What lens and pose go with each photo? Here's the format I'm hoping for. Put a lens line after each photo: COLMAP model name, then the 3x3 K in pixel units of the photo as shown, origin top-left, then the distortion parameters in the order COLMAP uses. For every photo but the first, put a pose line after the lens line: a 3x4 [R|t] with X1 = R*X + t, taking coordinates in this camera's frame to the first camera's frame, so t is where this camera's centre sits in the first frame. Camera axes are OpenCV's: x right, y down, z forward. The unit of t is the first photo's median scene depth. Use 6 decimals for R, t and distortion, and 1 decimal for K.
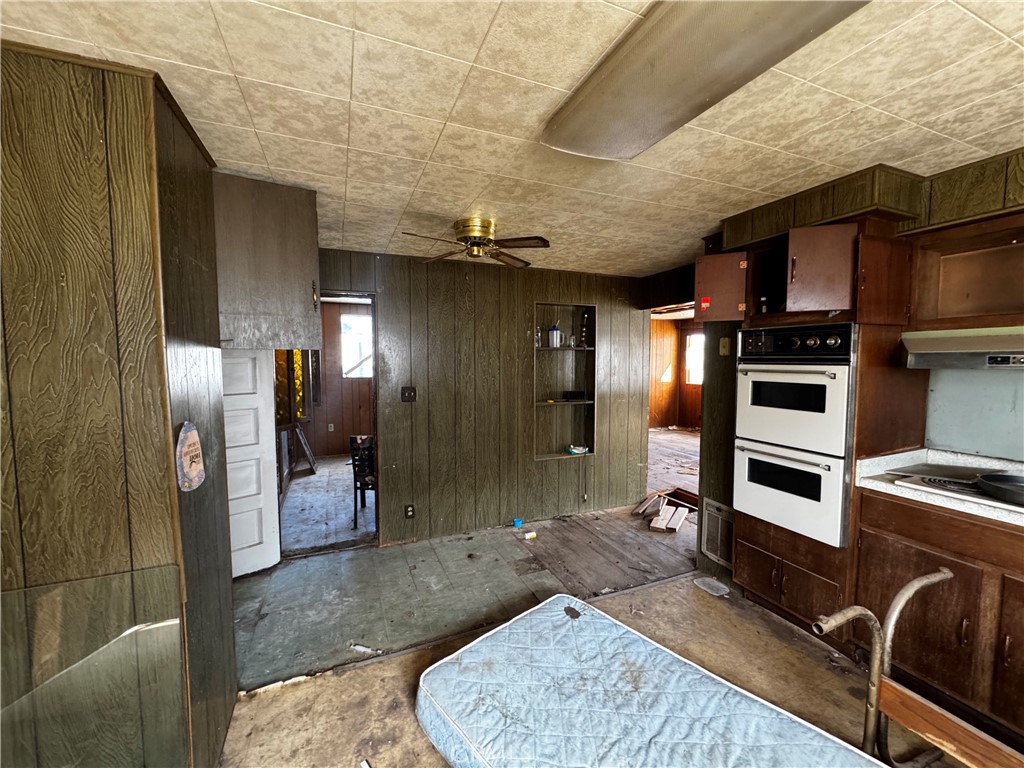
lens RADIAL K [[410.8, 0, 511.3], [0, 410.8, 383.8], [0, 0, 1]] dist [-0.006030, 0.001591]
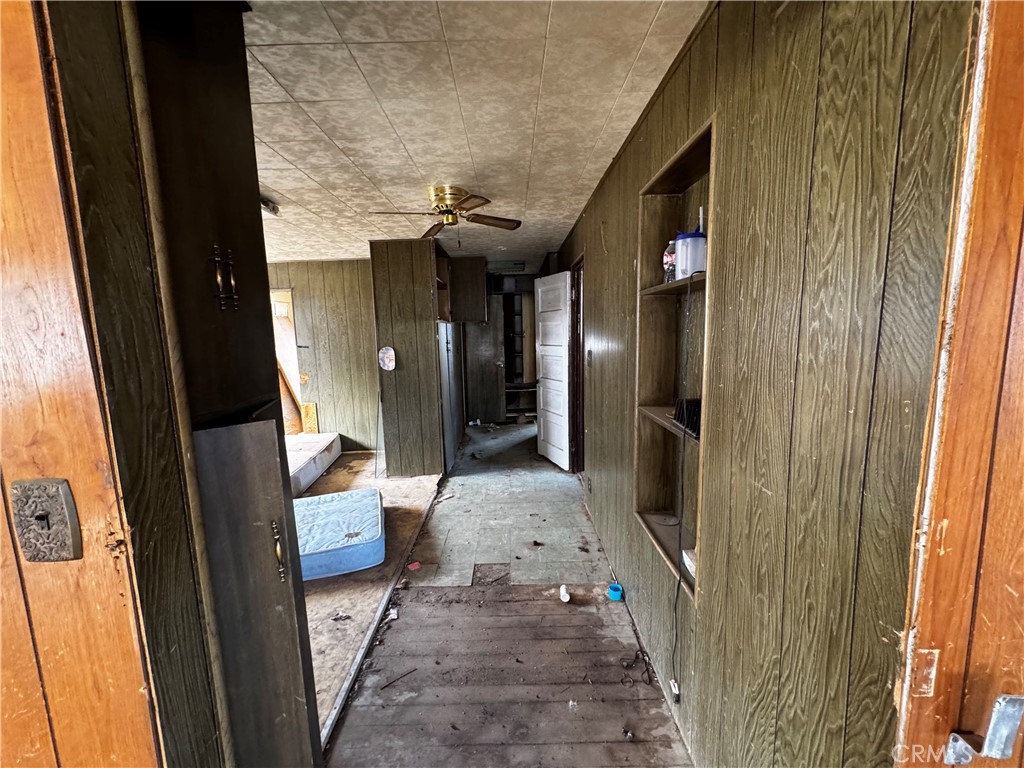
lens RADIAL K [[410.8, 0, 511.8], [0, 410.8, 383.2], [0, 0, 1]] dist [-0.006030, 0.001591]
pose [[-0.385489, 0.135621, -0.912691, 0.898384], [-0.032401, 0.986540, 0.160279, -0.085120], [0.922143, 0.091358, -0.375906, 1.634771]]
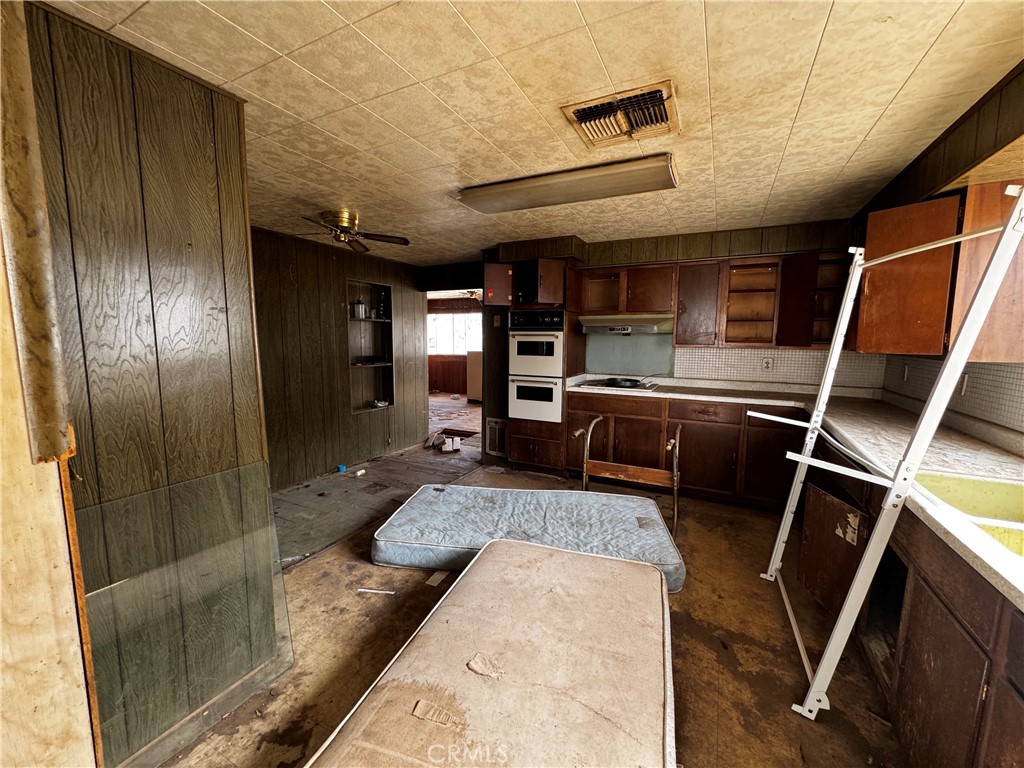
lens RADIAL K [[410.8, 0, 512.9], [0, 410.8, 385.1], [0, 0, 1]] dist [-0.006030, 0.001591]
pose [[0.763878, -0.066342, 0.641942, -0.537864], [0.030755, 0.997314, 0.066472, 0.060212], [-0.644628, -0.031033, 0.763866, -0.312532]]
